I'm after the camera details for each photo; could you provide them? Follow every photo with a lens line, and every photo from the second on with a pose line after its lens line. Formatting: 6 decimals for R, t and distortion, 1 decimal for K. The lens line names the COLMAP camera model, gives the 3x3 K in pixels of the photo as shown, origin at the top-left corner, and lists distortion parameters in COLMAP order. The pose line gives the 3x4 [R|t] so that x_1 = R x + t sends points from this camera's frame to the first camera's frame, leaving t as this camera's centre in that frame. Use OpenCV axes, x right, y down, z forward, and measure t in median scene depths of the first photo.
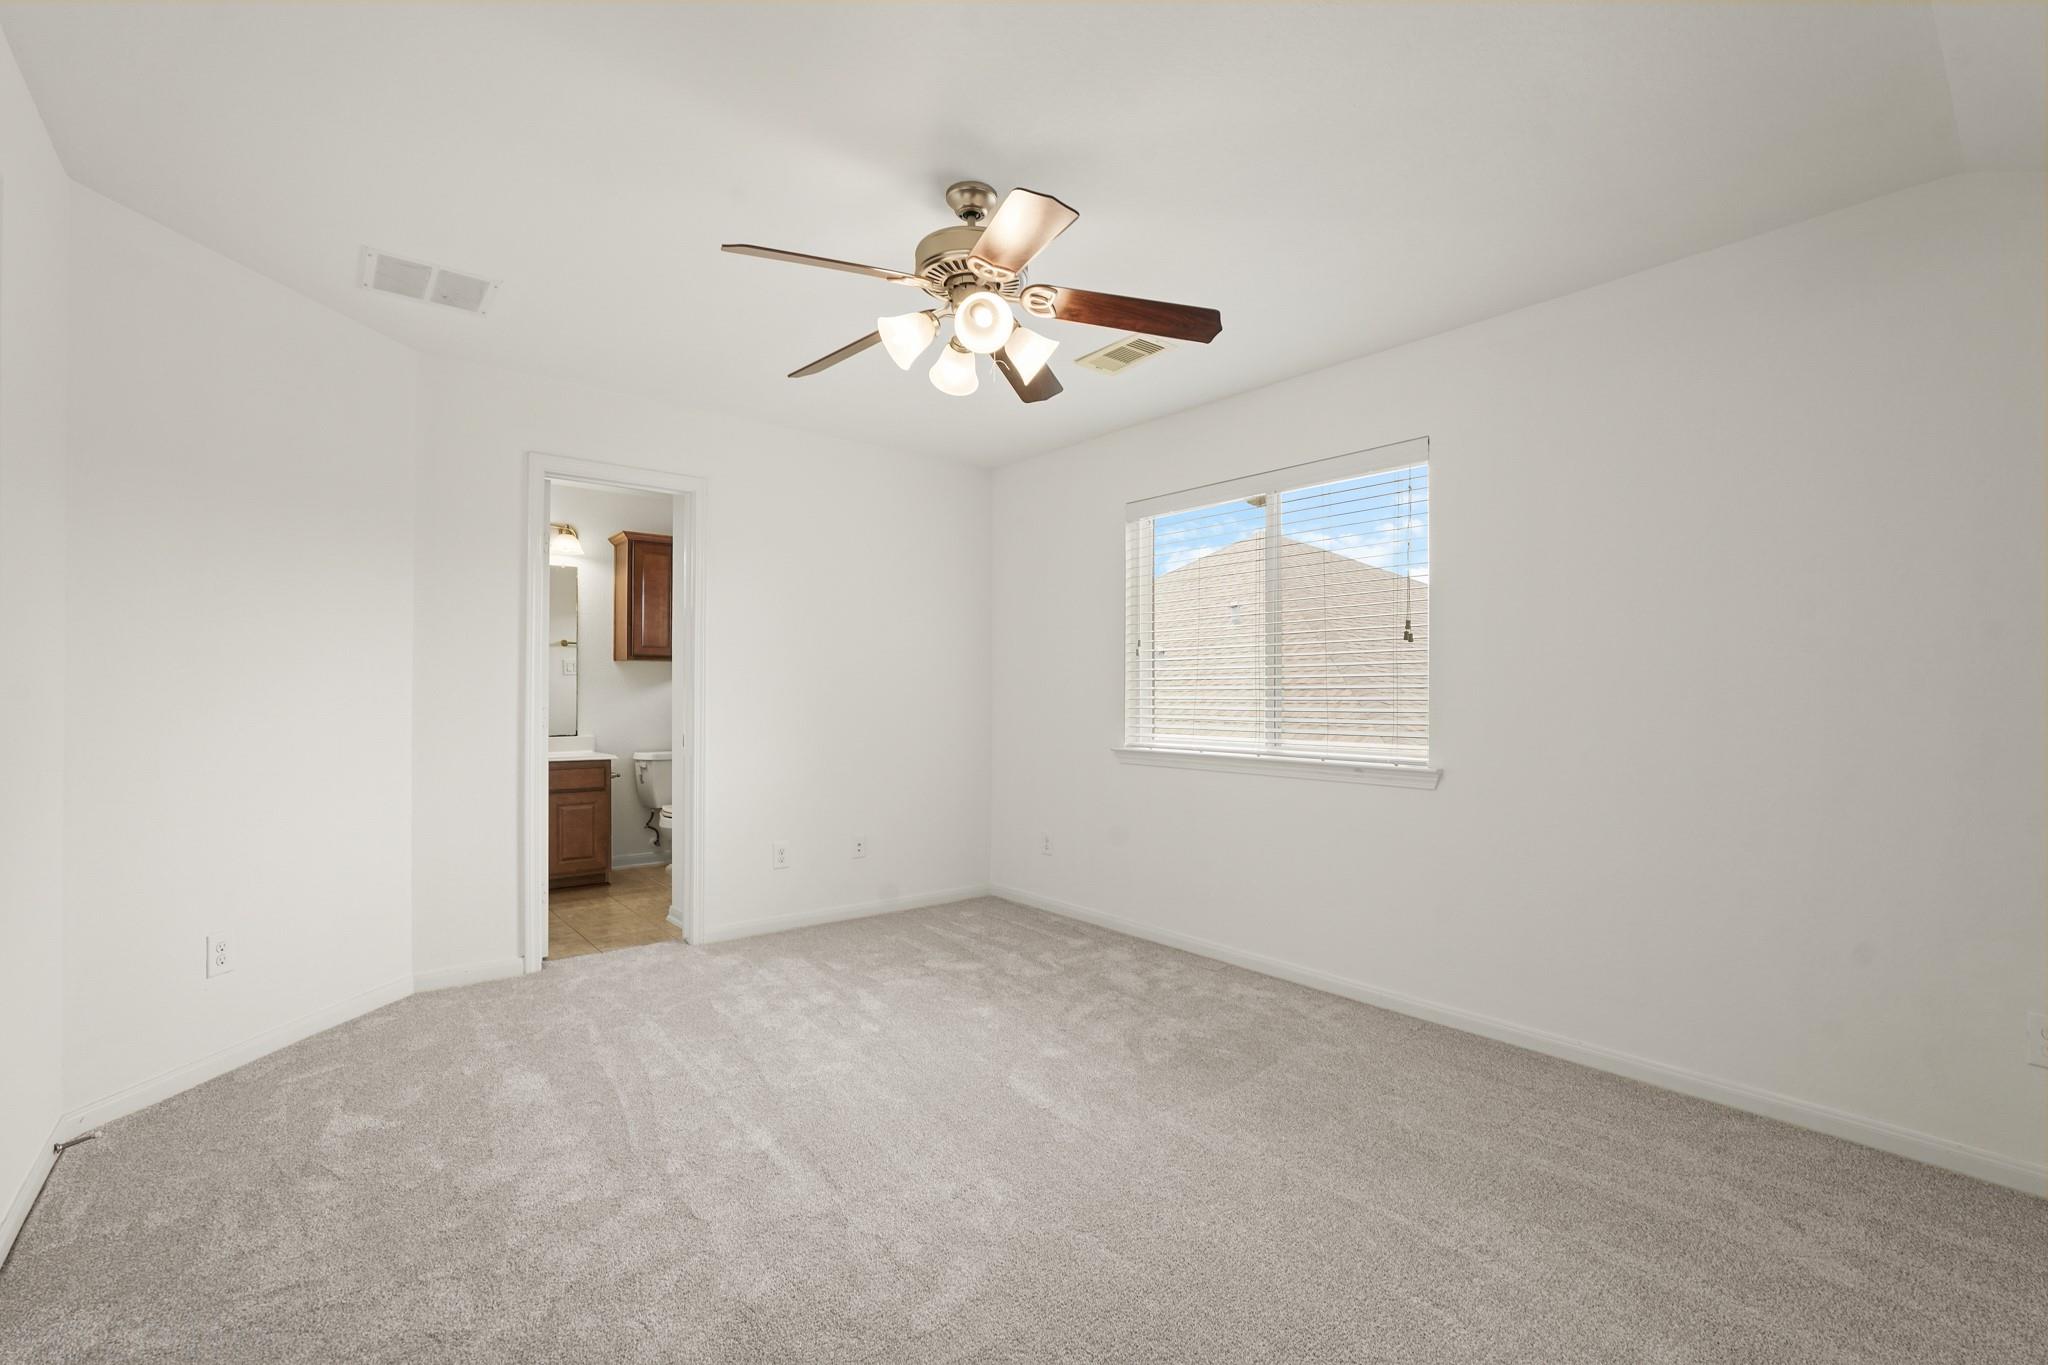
lens RADIAL K [[903.3, 0, 1029.6], [0, 903.3, 690.1], [0, 0, 1]] dist [-0.016341, 0.008138]
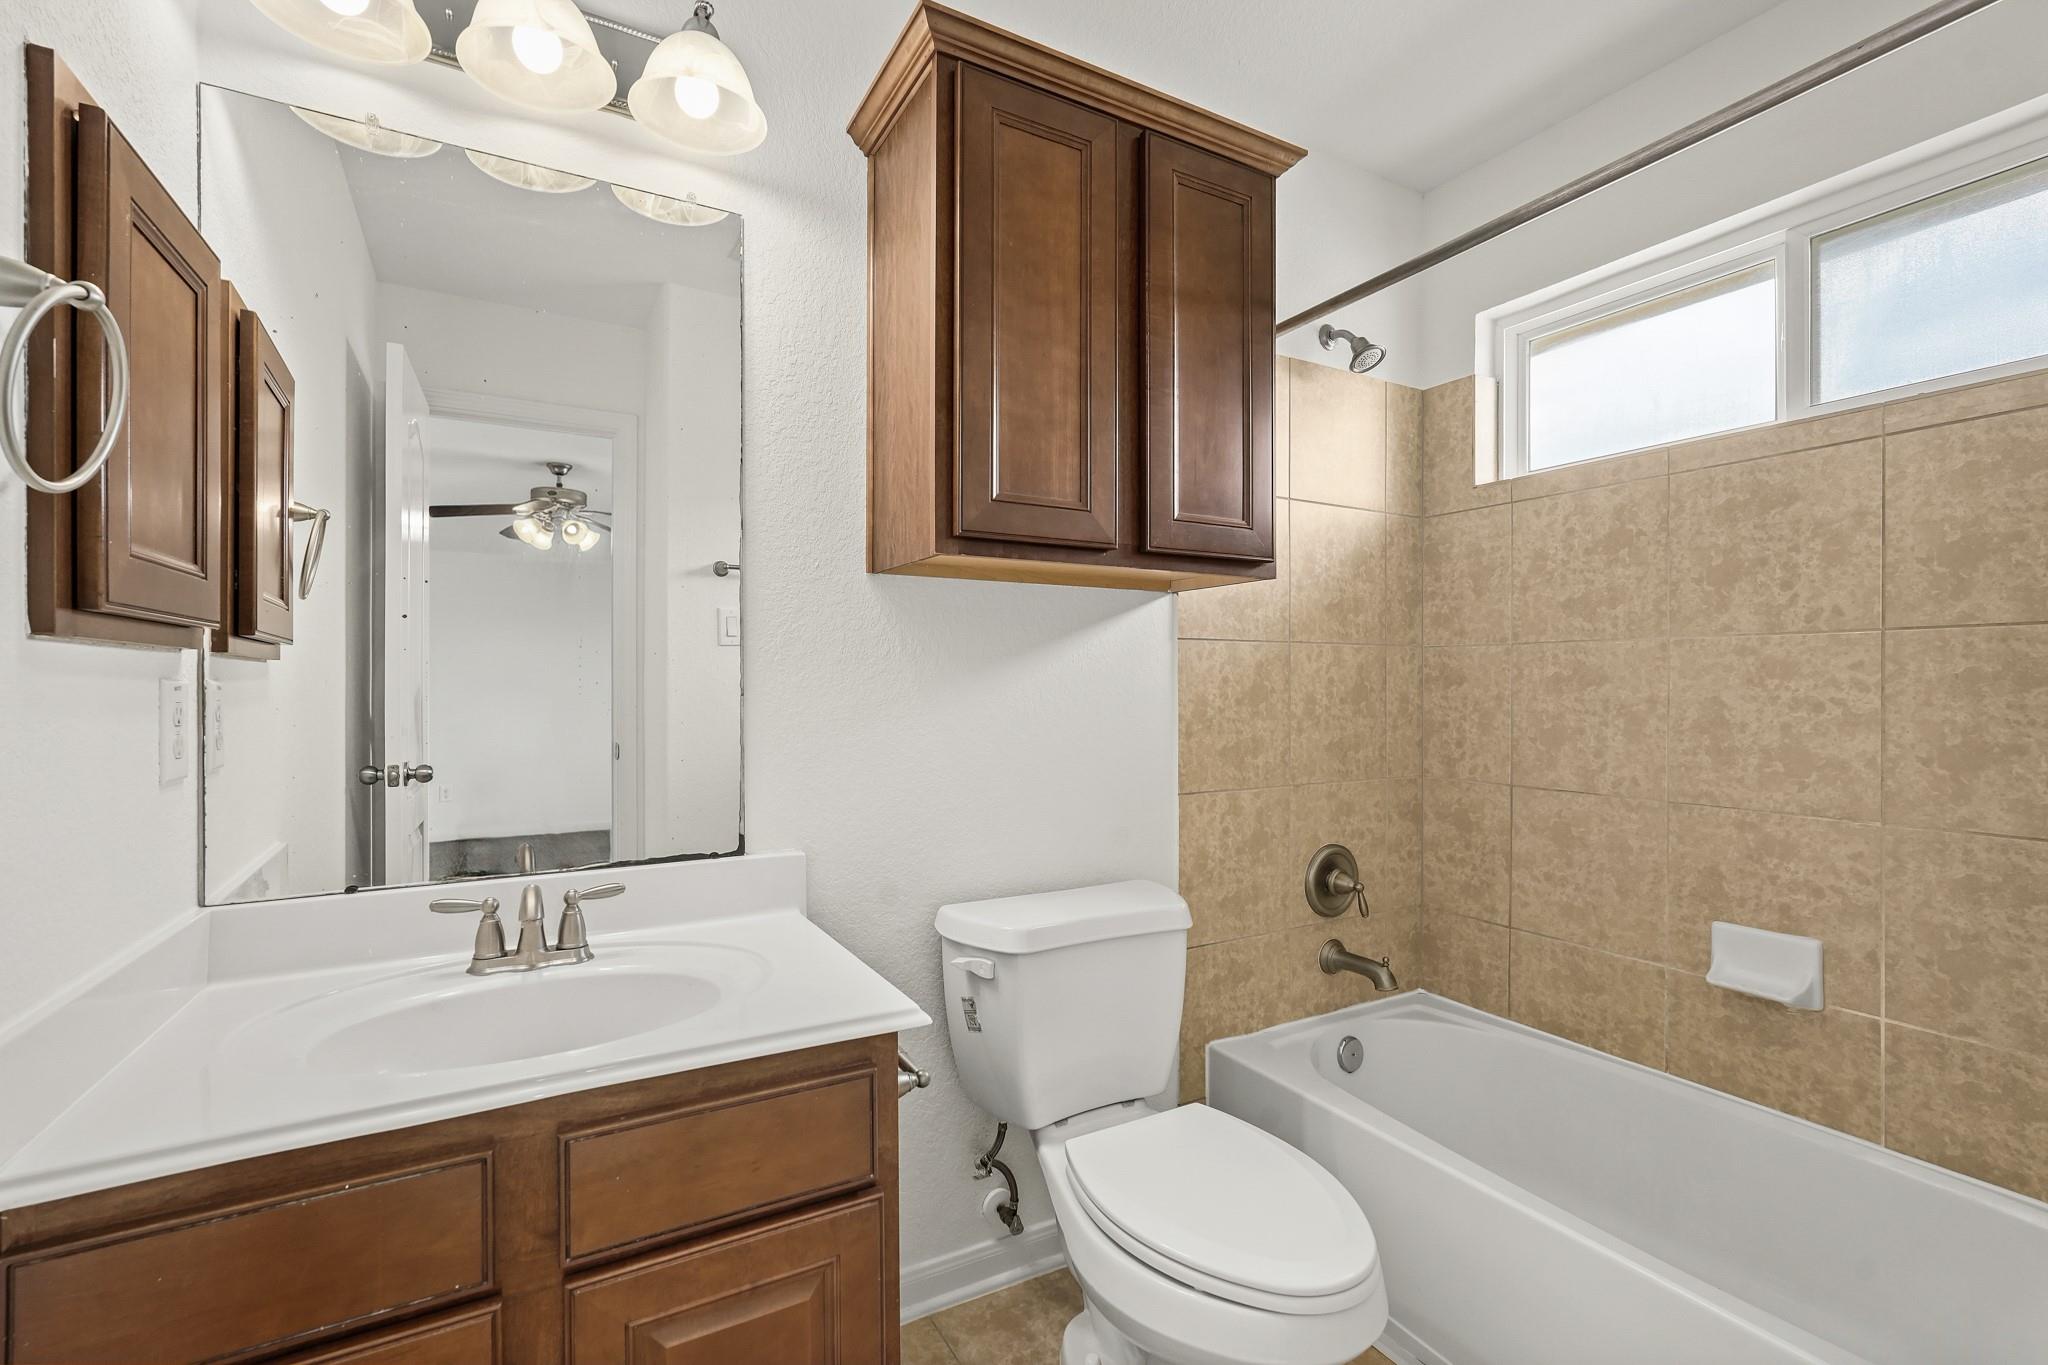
lens RADIAL K [[903.3, 0, 1021.0], [0, 903.3, 687.0], [0, 0, 1]] dist [-0.016341, 0.008138]
pose [[0.985007, 0.004382, -0.172458, -0.367318], [-0.001705, 0.999876, 0.015666, -0.001931], [0.172505, -0.015137, 0.984892, 0.734780]]
